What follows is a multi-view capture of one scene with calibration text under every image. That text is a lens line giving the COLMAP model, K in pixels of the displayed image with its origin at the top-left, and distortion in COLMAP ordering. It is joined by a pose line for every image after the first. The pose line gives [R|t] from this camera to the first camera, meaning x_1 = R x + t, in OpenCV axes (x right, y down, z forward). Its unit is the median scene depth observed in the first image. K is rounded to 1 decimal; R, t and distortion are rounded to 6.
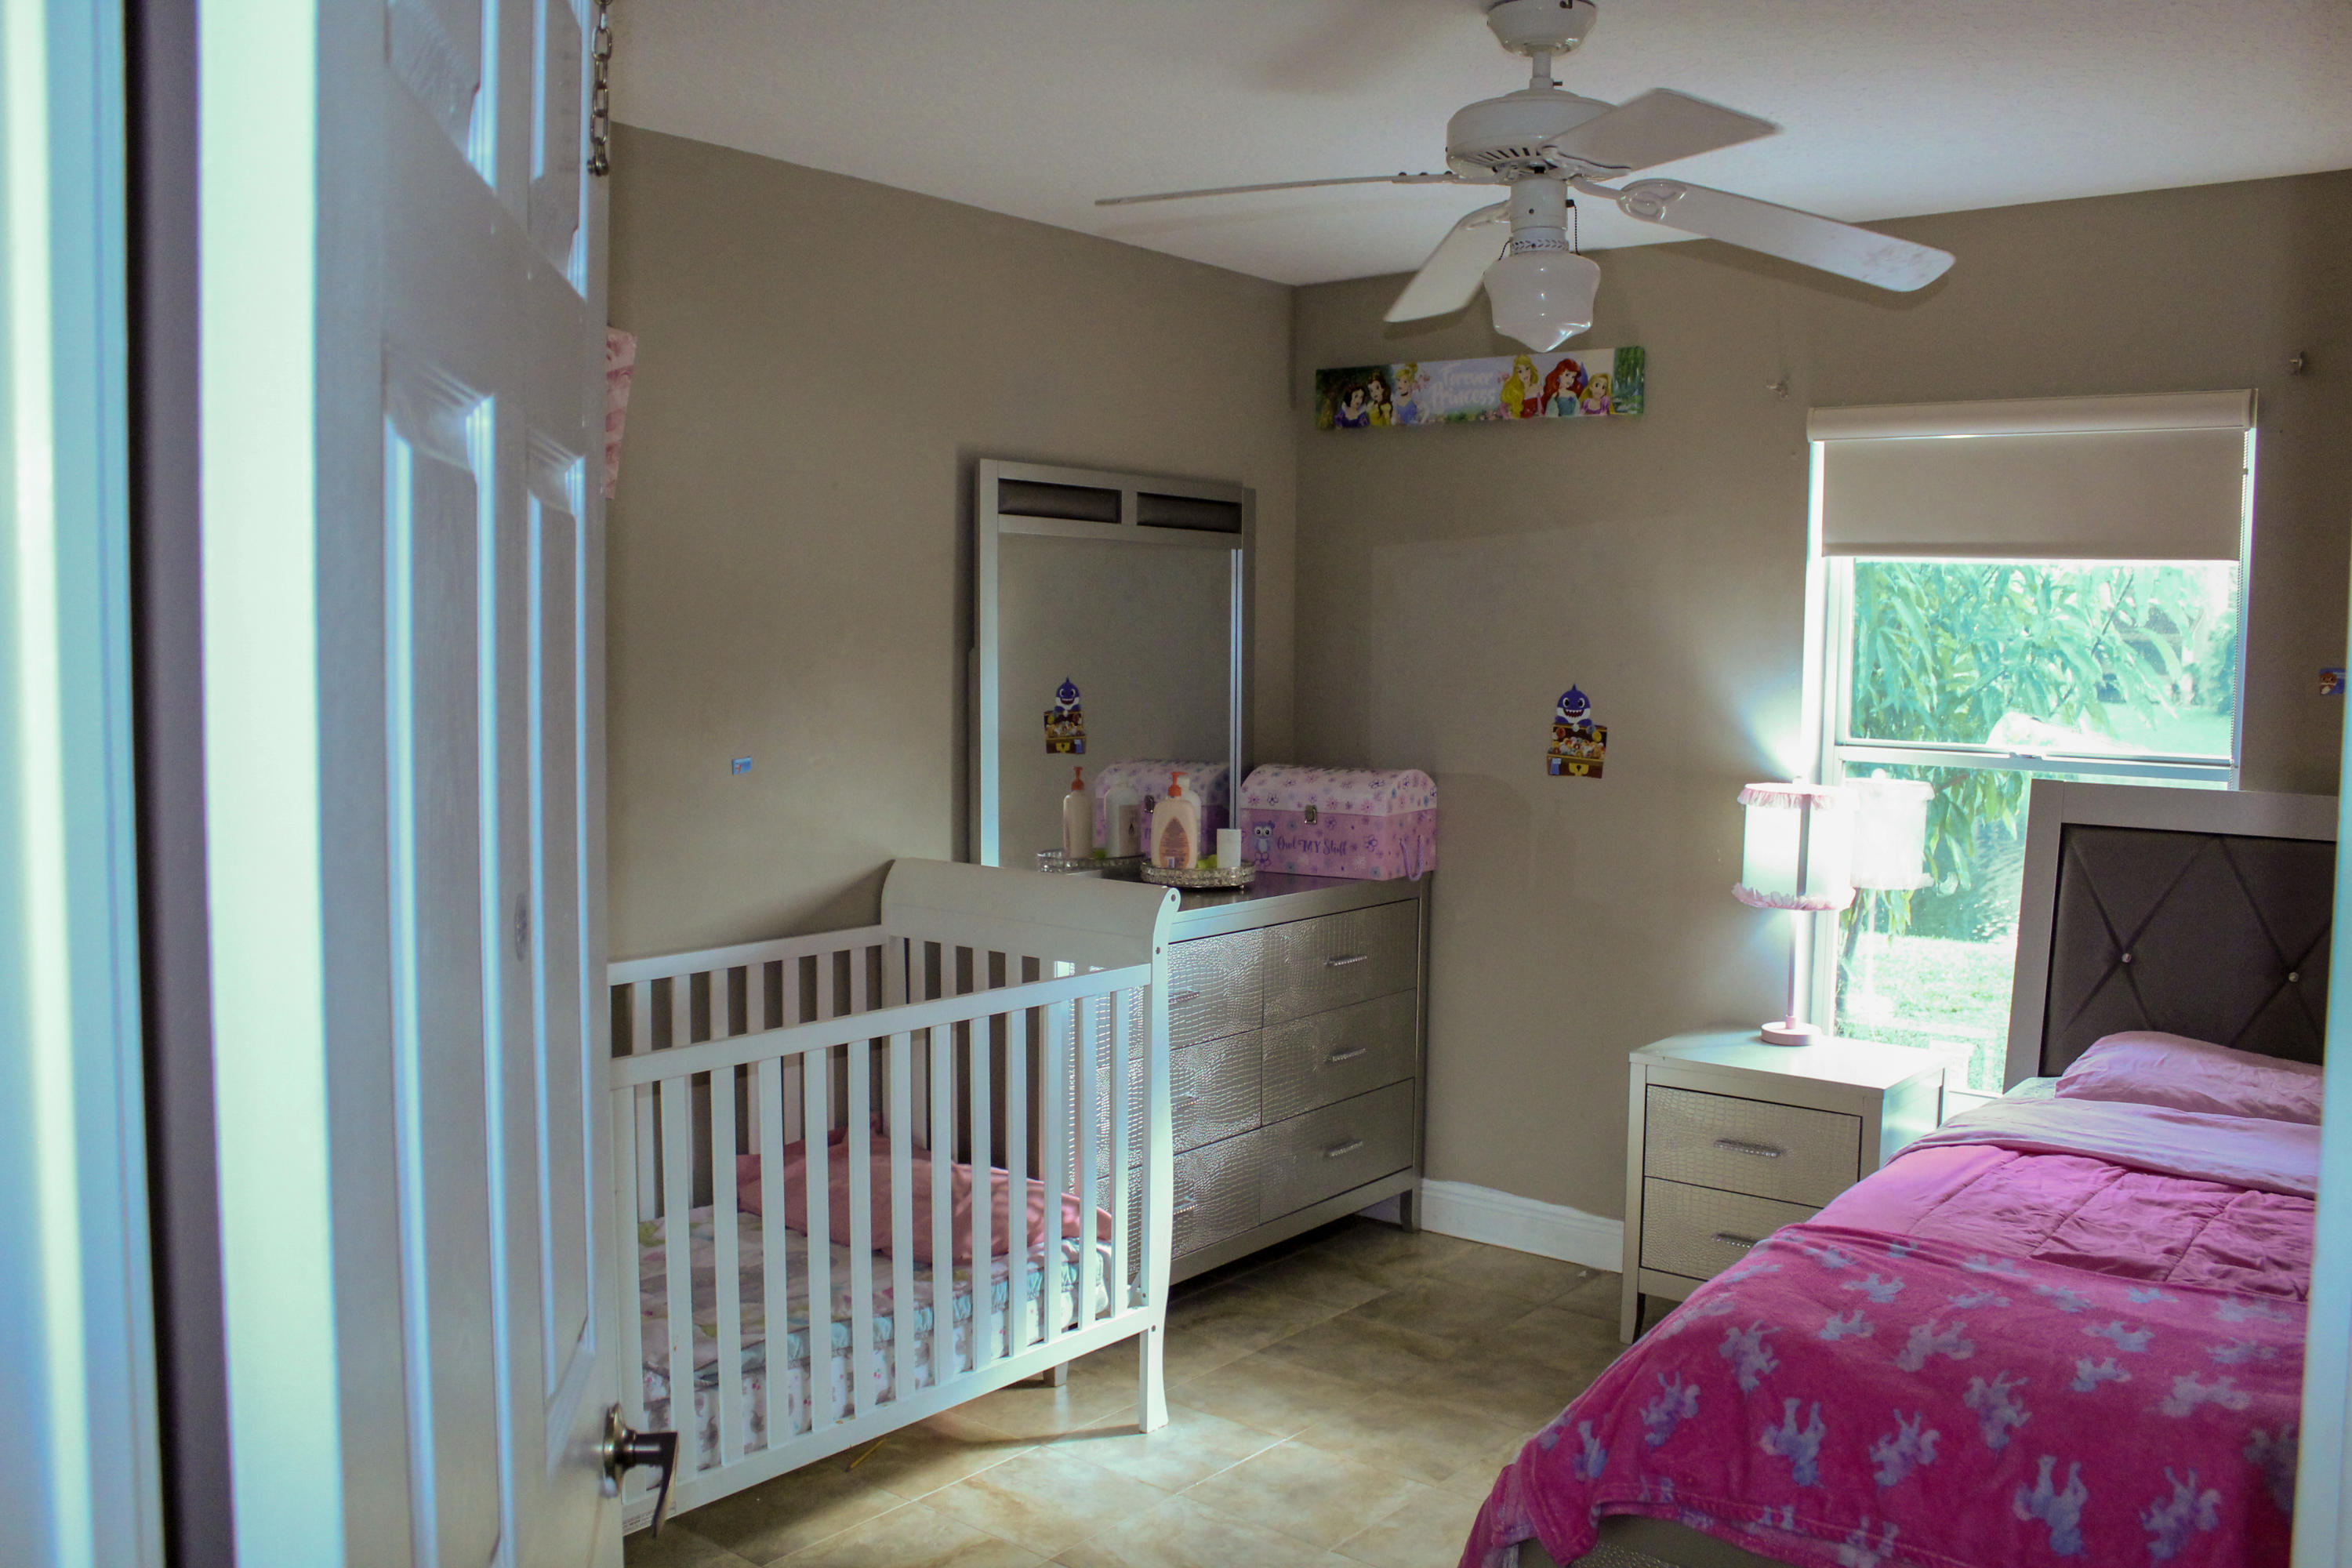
lens RADIAL K [[1955.0, 0, 1176.0], [0, 1955.0, 788.8], [0, 0, 1]] dist [-0.113443, 0.004719]
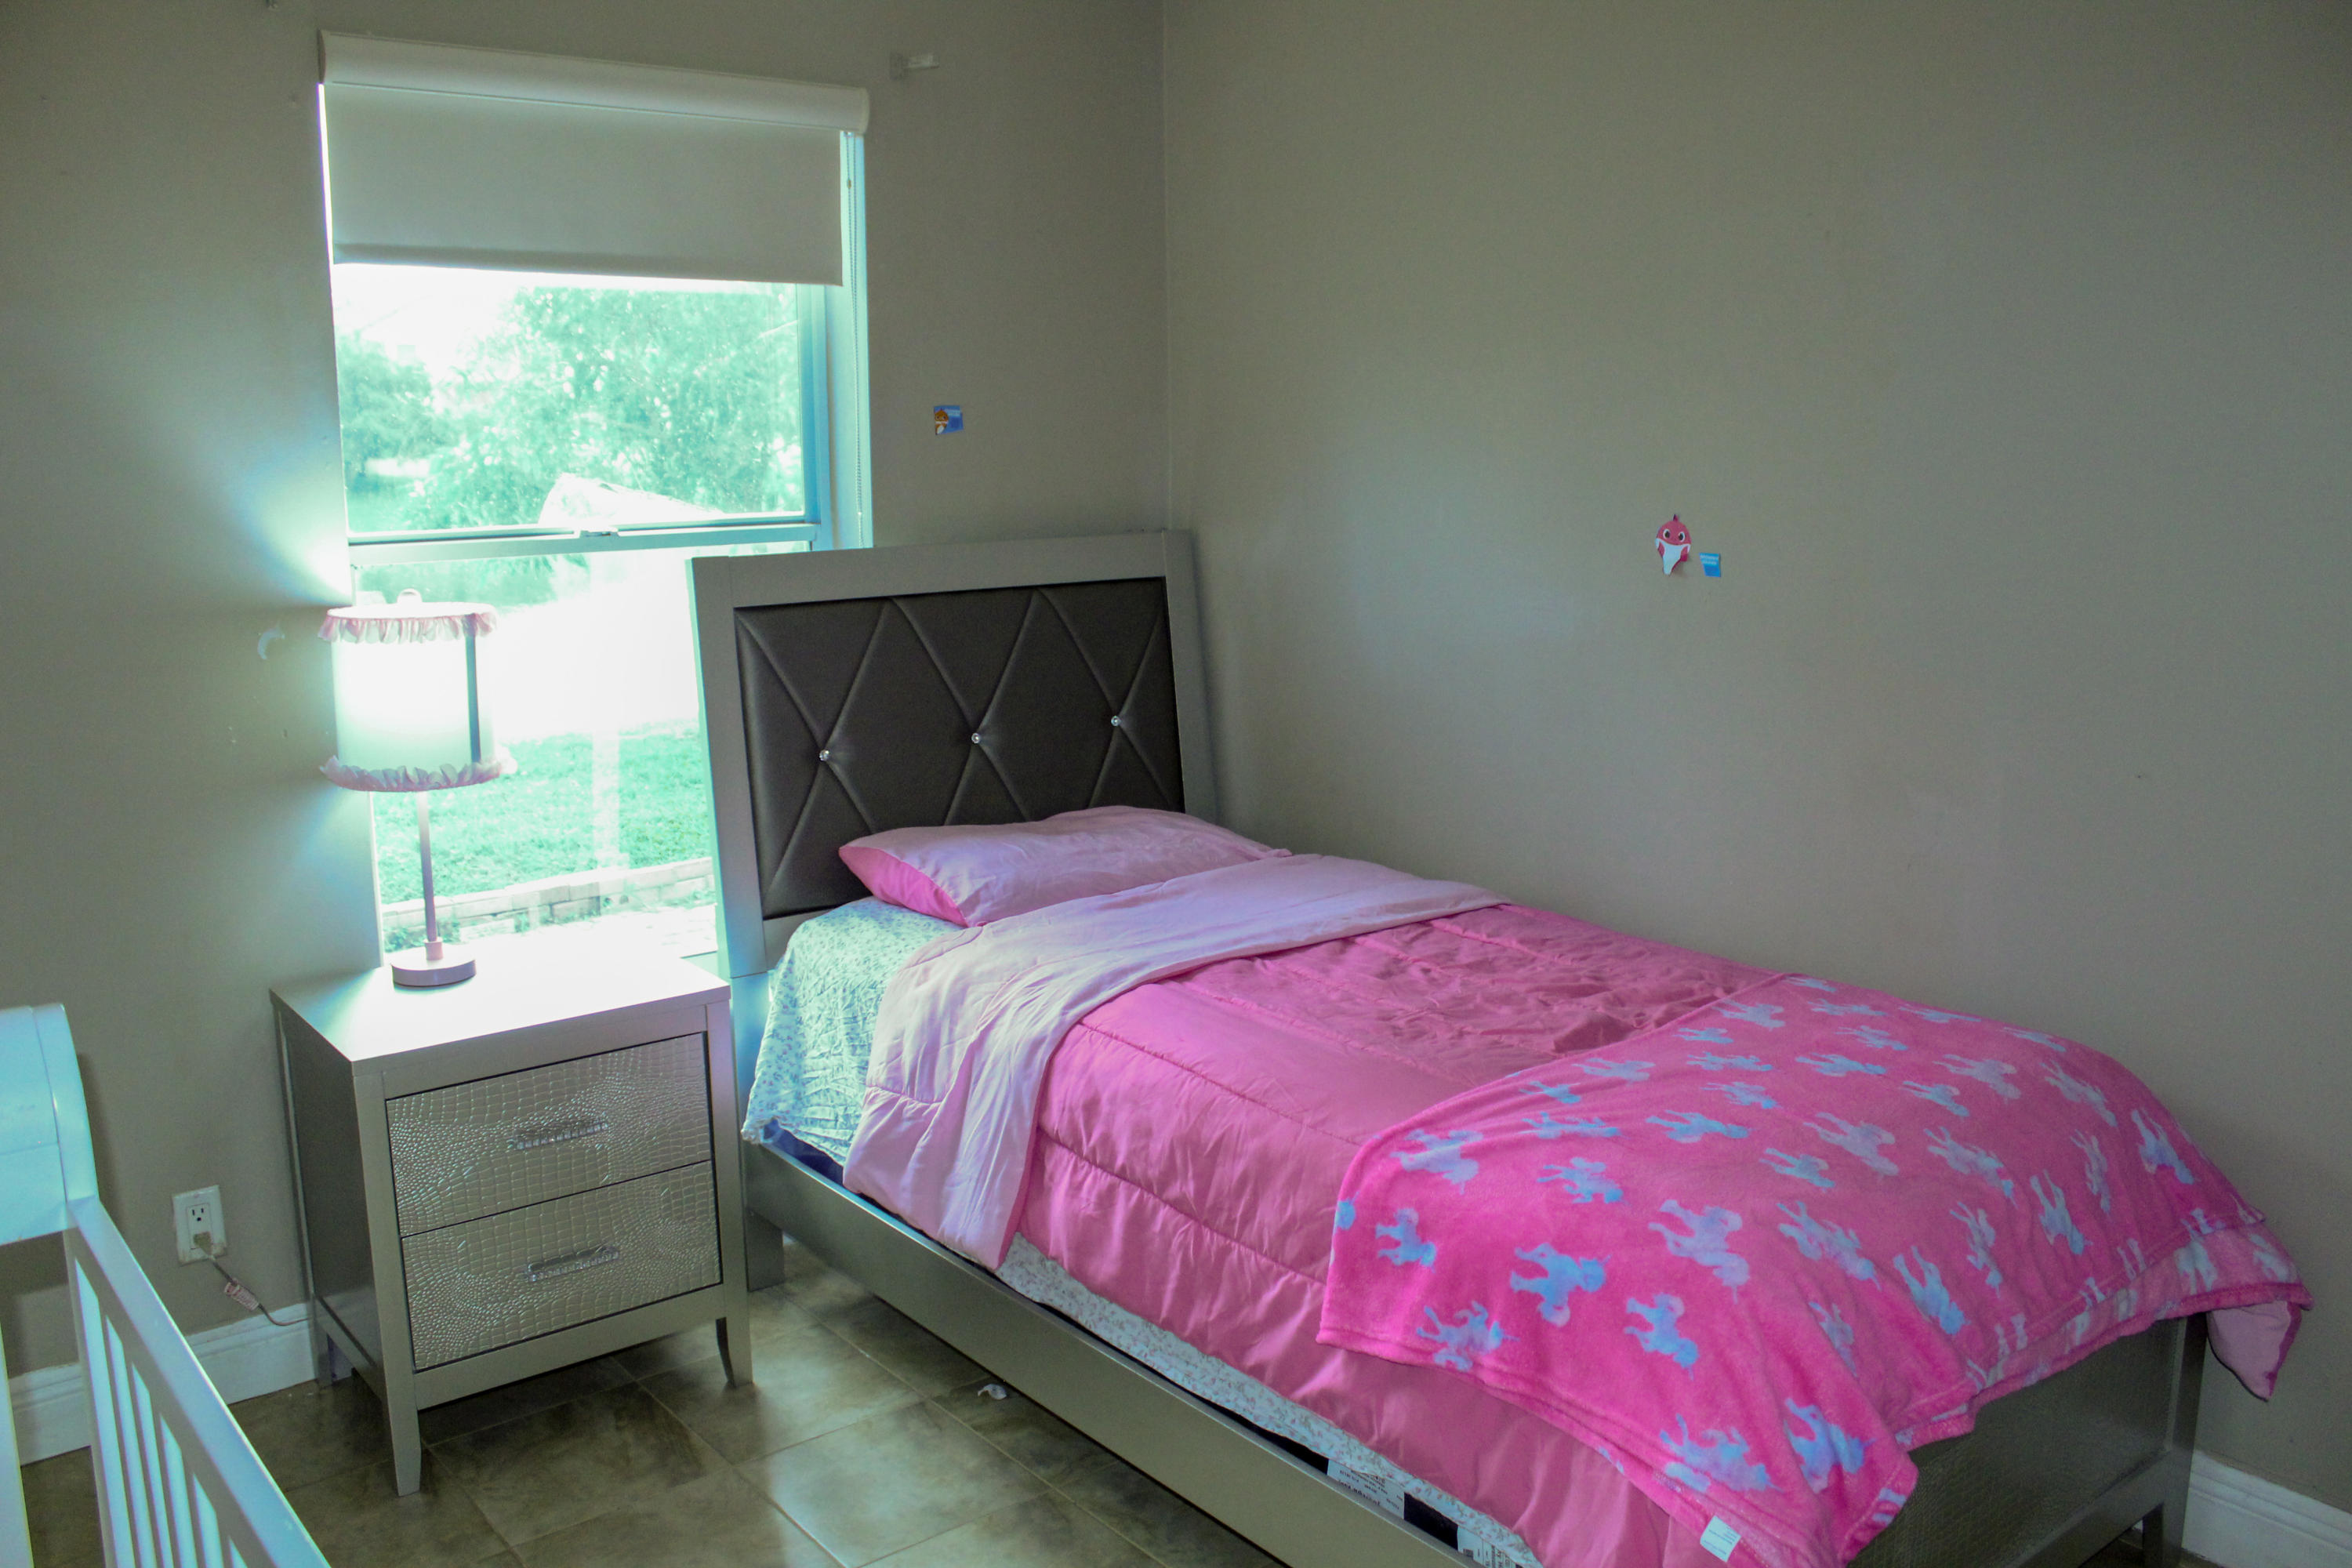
lens RADIAL K [[1955.0, 0, 1177.3], [0, 1955.0, 771.0], [0, 0, 1]] dist [-0.113443, 0.004719]
pose [[0.184357, -0.188378, 0.964638, -0.322124], [0.083414, 0.980919, 0.175615, -0.045806], [-0.979313, 0.048089, 0.196552, 0.695262]]
